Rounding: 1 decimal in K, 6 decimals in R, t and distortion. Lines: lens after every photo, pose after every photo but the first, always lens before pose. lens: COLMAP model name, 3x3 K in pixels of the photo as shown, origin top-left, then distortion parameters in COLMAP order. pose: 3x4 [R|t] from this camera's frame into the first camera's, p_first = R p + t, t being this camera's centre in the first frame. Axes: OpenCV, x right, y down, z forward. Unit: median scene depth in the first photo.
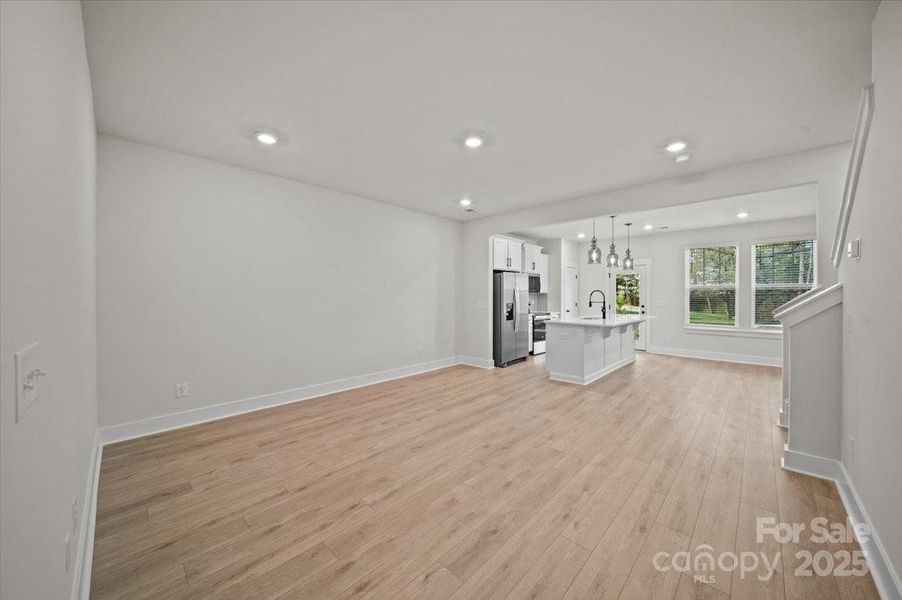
lens RADIAL K [[320.9, 0, 453.2], [0, 320.9, 296.6], [0, 0, 1]] dist [0.001980, -0.000022]
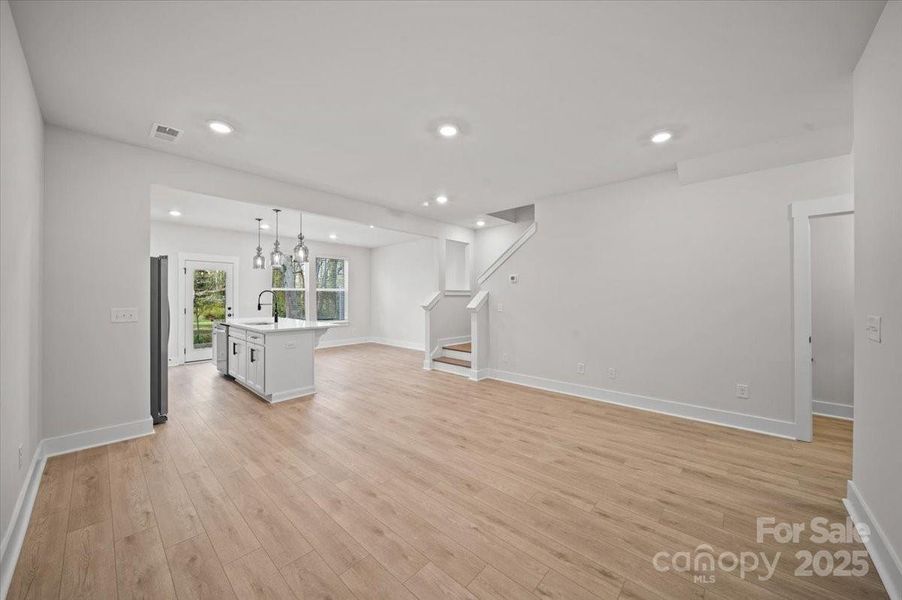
lens RADIAL K [[320.9, 0, 454.4], [0, 320.9, 300.6], [0, 0, 1]] dist [0.001980, -0.000022]
pose [[-0.023612, -0.011925, 0.999650, -0.852764], [0.003185, 0.999923, 0.012004, -0.004416], [-0.999716, 0.003468, -0.023572, 0.994113]]
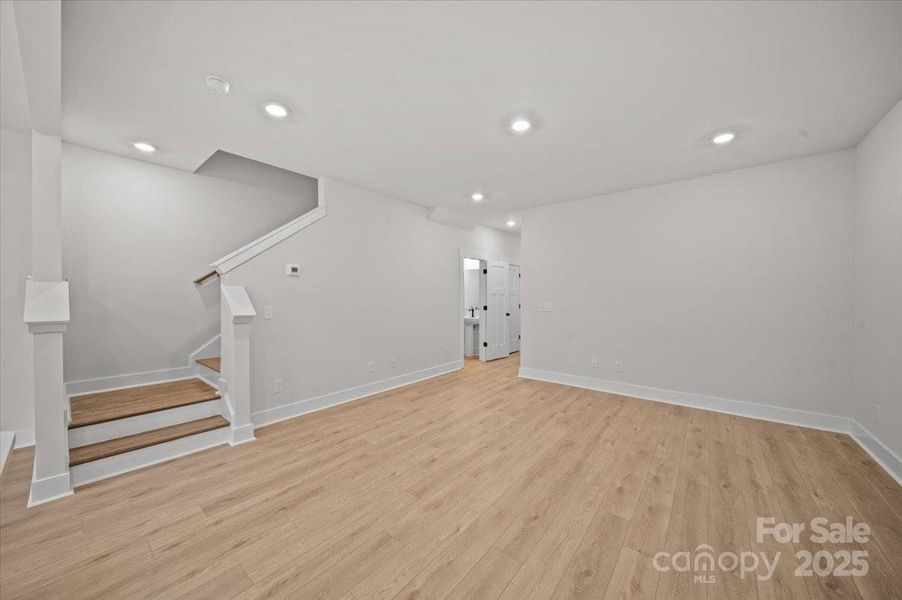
lens RADIAL K [[320.9, 0, 449.3], [0, 320.9, 294.7], [0, 0, 1]] dist [0.001980, -0.000022]
pose [[-0.997361, -0.004630, -0.072460, 0.326487], [-0.004314, 0.999980, -0.004520, -0.003049], [0.072480, -0.004195, -0.997361, 1.880480]]
